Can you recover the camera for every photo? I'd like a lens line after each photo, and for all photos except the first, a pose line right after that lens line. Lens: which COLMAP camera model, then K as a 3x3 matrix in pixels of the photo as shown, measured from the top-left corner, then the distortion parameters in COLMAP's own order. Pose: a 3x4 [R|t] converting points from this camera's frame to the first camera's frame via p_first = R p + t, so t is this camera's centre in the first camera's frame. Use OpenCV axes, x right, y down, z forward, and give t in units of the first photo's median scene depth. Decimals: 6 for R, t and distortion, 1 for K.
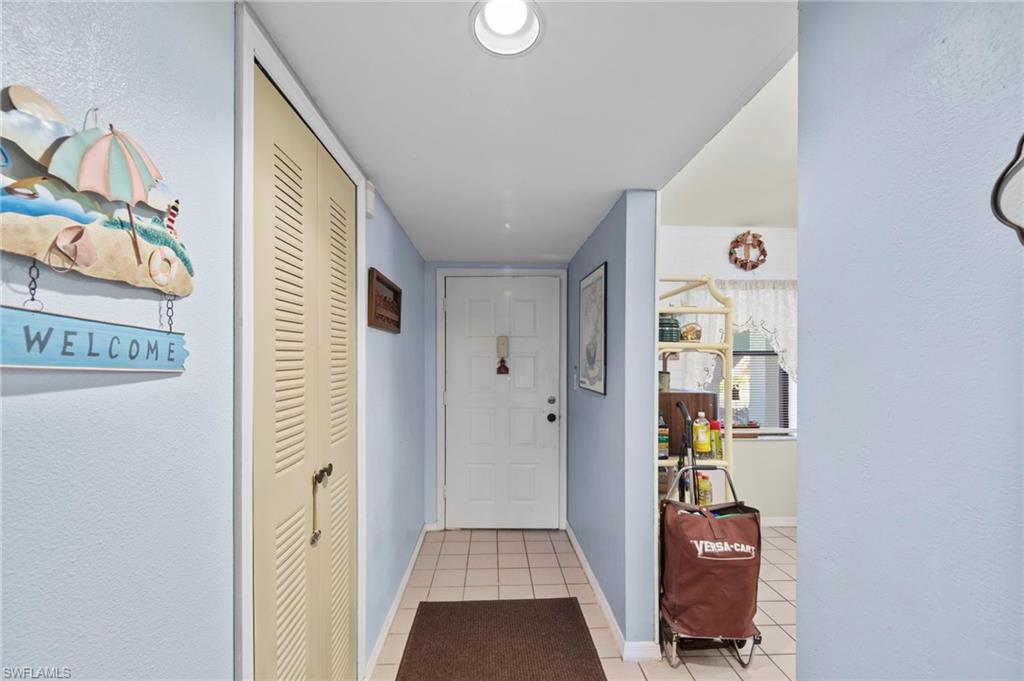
lens RADIAL K [[398.0, 0, 515.5], [0, 398.0, 359.2], [0, 0, 1]] dist [-0.001204, 0.000271]
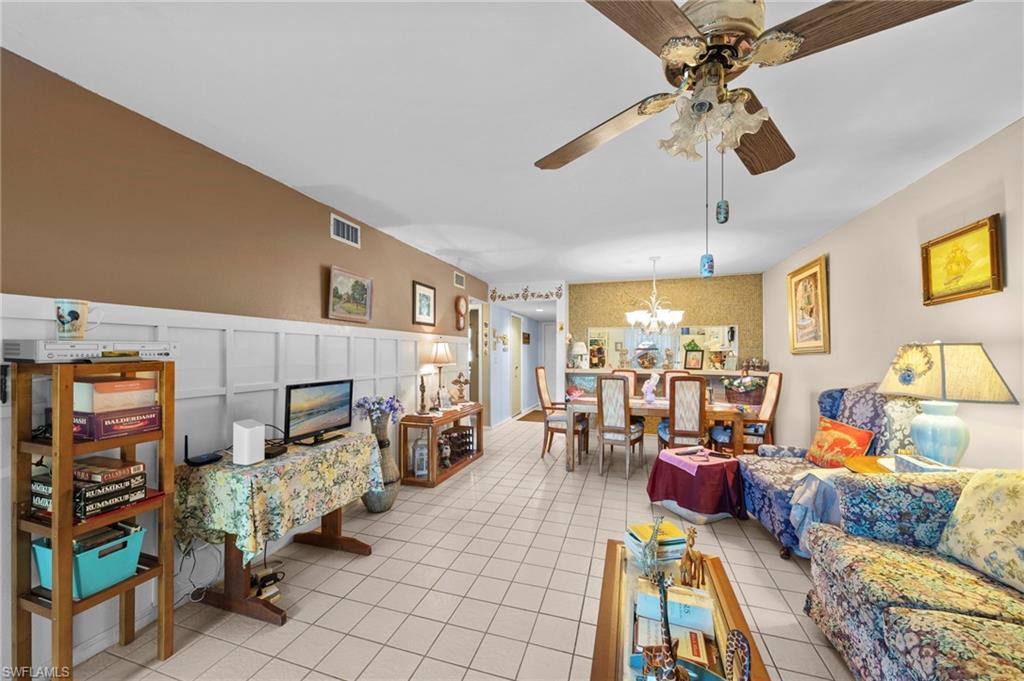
lens RADIAL K [[382.1, 0, 504.4], [0, 382.1, 351.6], [0, 0, 1]] dist [0.002539, -0.001571]
pose [[0.930818, 0.000153, -0.365482, 0.640176], [-0.002719, 0.999975, -0.006509, 0.025411], [0.365472, 0.007052, 0.930796, -1.949883]]
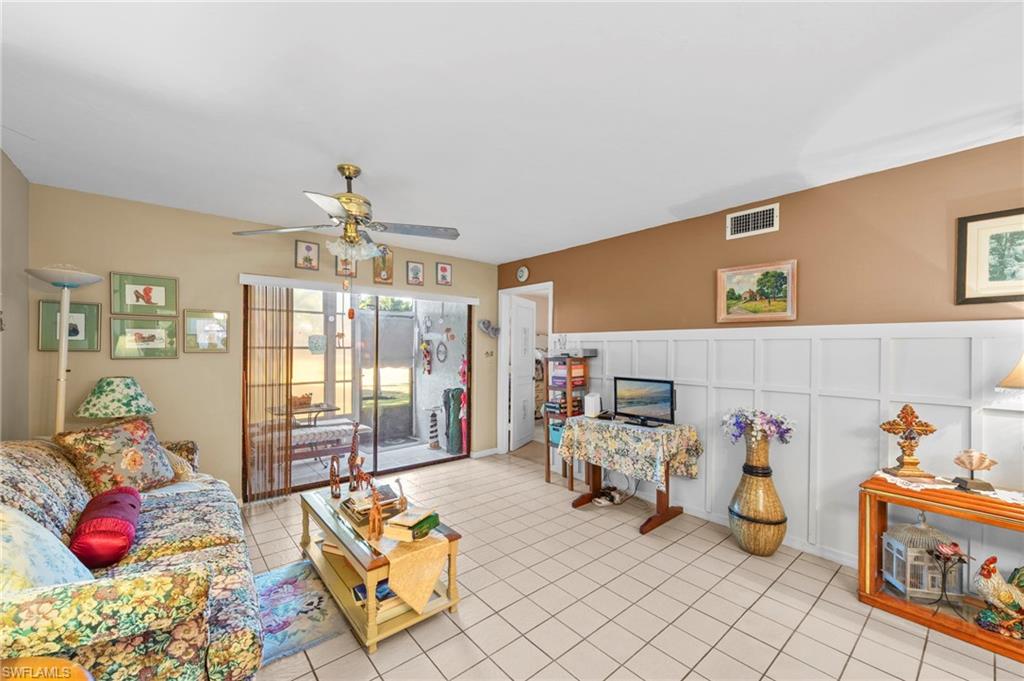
lens RADIAL K [[401.3, 0, 514.5], [0, 401.3, 351.8], [0, 0, 1]] dist [0.001844, -0.001366]
pose [[-0.792788, -0.004153, -0.609483, 0.901774], [-0.012465, 0.999878, 0.009400, 0.008566], [0.609369, 0.015049, -0.792744, -0.771289]]
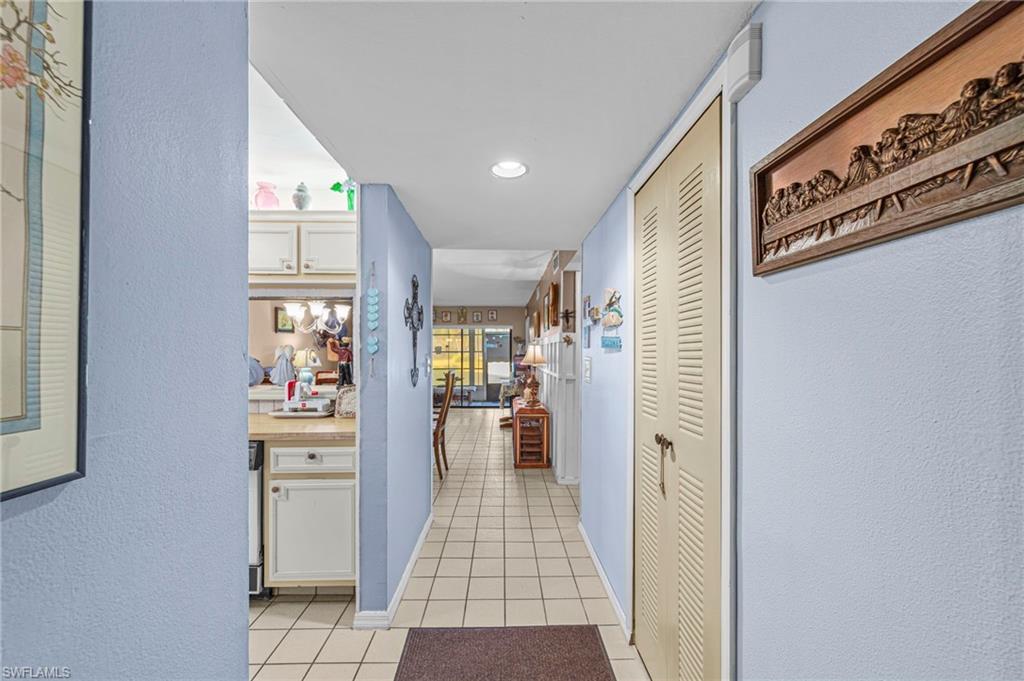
lens RADIAL K [[382.1, 0, 512.7], [0, 382.1, 351.2], [0, 0, 1]] dist [0.002539, -0.001571]
pose [[-0.999637, -0.004288, 0.026610, -0.024613], [-0.004289, 0.999991, 0.000032, 0.009772], [-0.026610, -0.000082, -0.999646, 0.799778]]
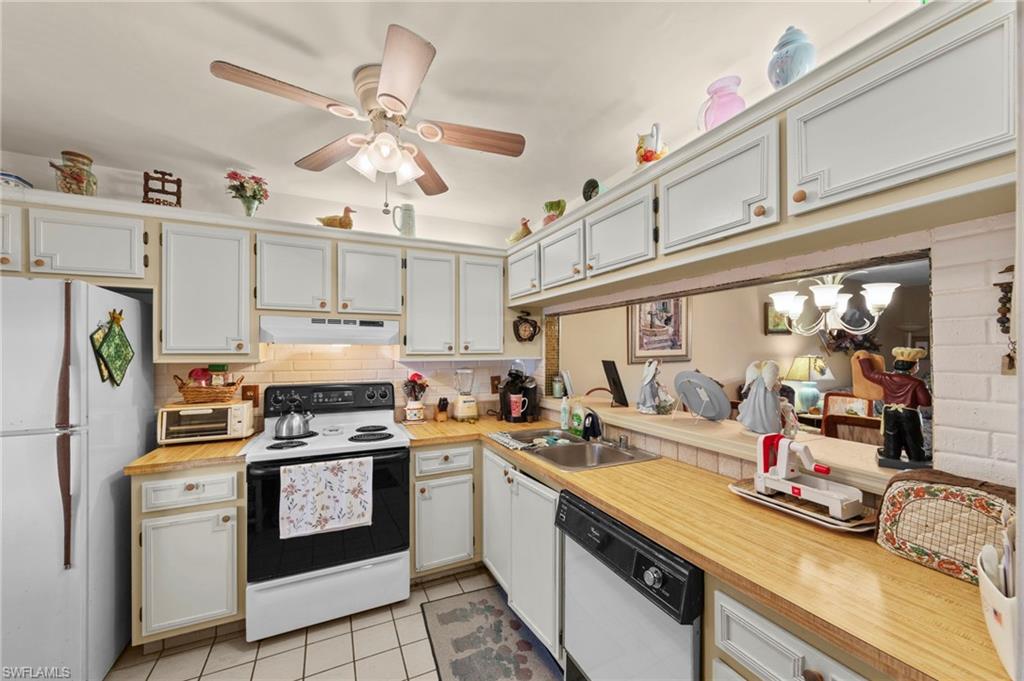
lens RADIAL K [[382.1, 0, 503.9], [0, 382.1, 350.5], [0, 0, 1]] dist [0.002539, -0.001571]
pose [[-0.362988, -0.001567, 0.931793, 0.165031], [0.000273, 0.999998, 0.001788, -0.017471], [-0.931794, 0.000903, -0.362987, 0.454975]]
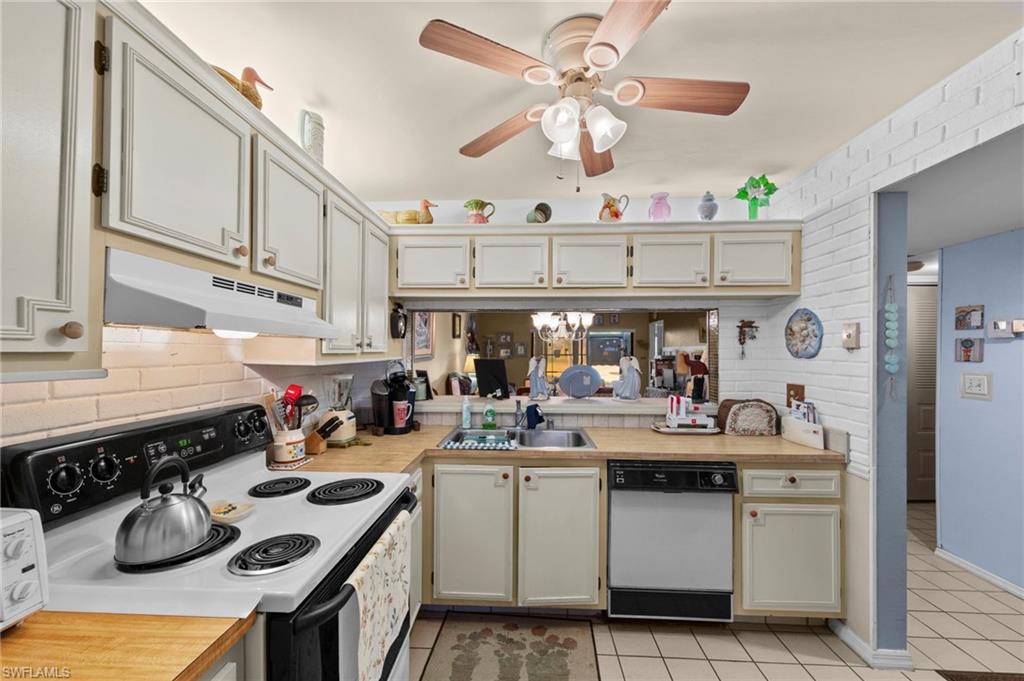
lens RADIAL K [[382.1, 0, 507.6], [0, 382.1, 350.1], [0, 0, 1]] dist [0.002539, -0.001571]
pose [[-0.993508, -0.006234, 0.113592, 0.670722], [-0.006525, 0.999976, -0.002187, -0.013669], [-0.113576, -0.002914, -0.993525, 0.822587]]
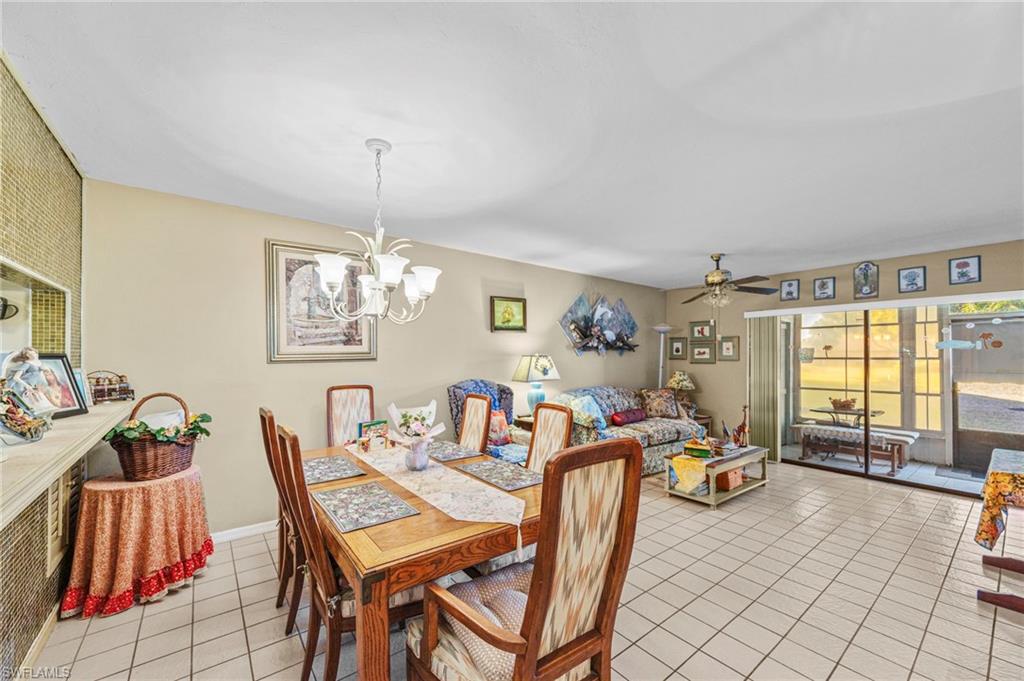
lens RADIAL K [[401.3, 0, 504.3], [0, 401.3, 351.6], [0, 0, 1]] dist [0.001844, -0.001366]
pose [[-0.568076, 0.002763, 0.822971, -0.006633], [-0.003094, 0.999980, -0.005493, 0.002497], [-0.822970, -0.005667, -0.568057, -0.228663]]
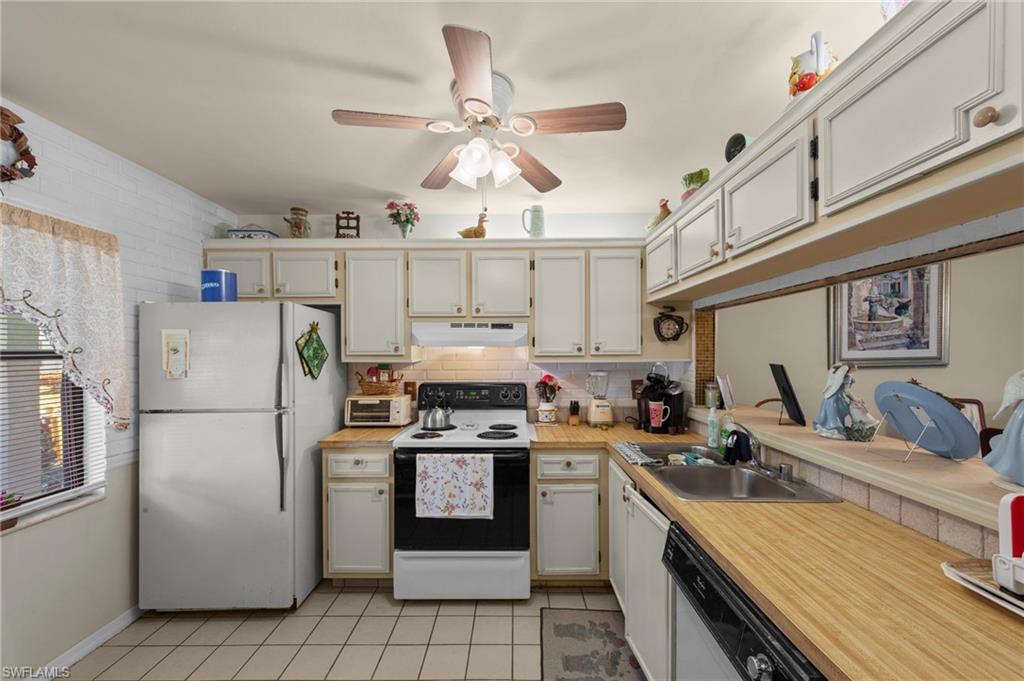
lens RADIAL K [[382.1, 0, 508.7], [0, 382.1, 354.6], [0, 0, 1]] dist [0.002539, -0.001571]
pose [[0.071261, -0.010190, 0.997406, 0.179924], [0.004045, 0.999943, 0.009927, -0.018613], [-0.997450, 0.003327, 0.071298, 0.354737]]
